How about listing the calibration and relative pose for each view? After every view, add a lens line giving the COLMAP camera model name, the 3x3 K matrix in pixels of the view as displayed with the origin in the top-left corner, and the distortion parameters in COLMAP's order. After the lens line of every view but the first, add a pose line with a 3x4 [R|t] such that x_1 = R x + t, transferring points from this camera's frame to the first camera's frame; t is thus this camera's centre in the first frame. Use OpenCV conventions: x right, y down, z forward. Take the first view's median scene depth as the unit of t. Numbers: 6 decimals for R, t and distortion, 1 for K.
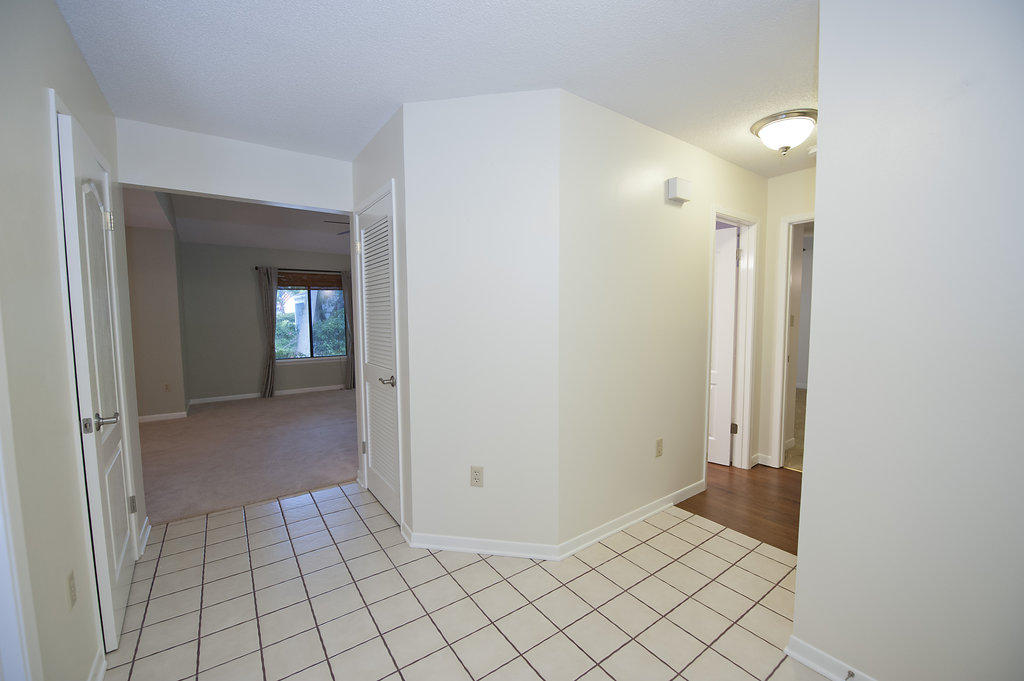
lens RADIAL K [[410.9, 0, 515.8], [0, 410.9, 345.8], [0, 0, 1]] dist [-0.019810, -0.000145]
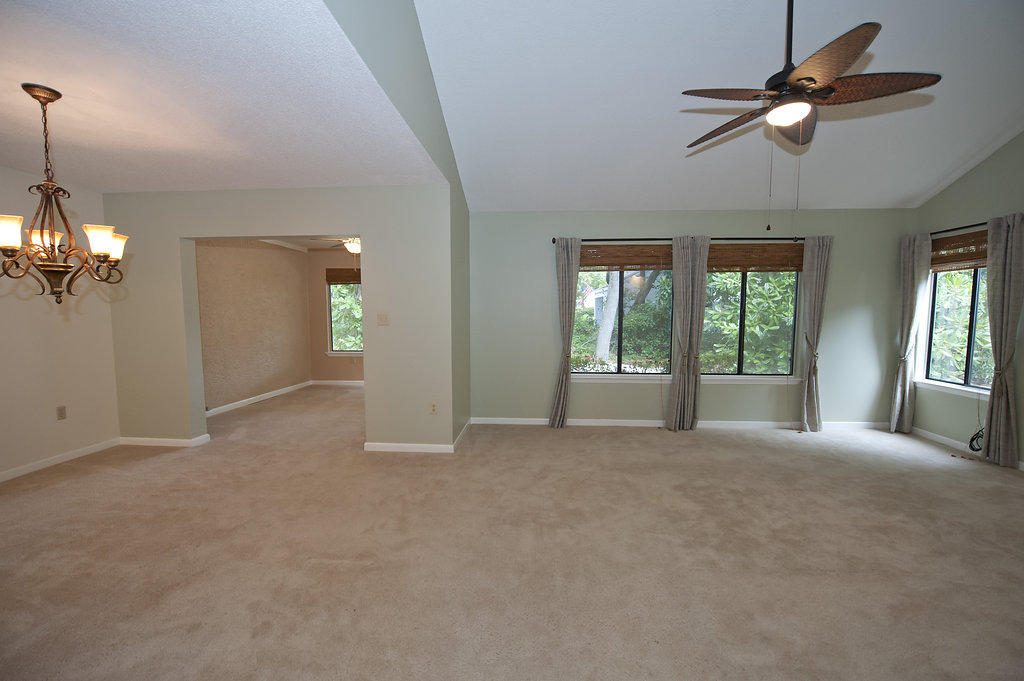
lens RADIAL K [[410.9, 0, 515.8], [0, 410.9, 345.8], [0, 0, 1]] dist [-0.019810, -0.000145]
pose [[0.778502, 0.060792, -0.624691, -0.226029], [-0.053303, 0.998106, 0.030704, -0.028165], [0.625374, 0.009395, 0.780268, 0.391961]]
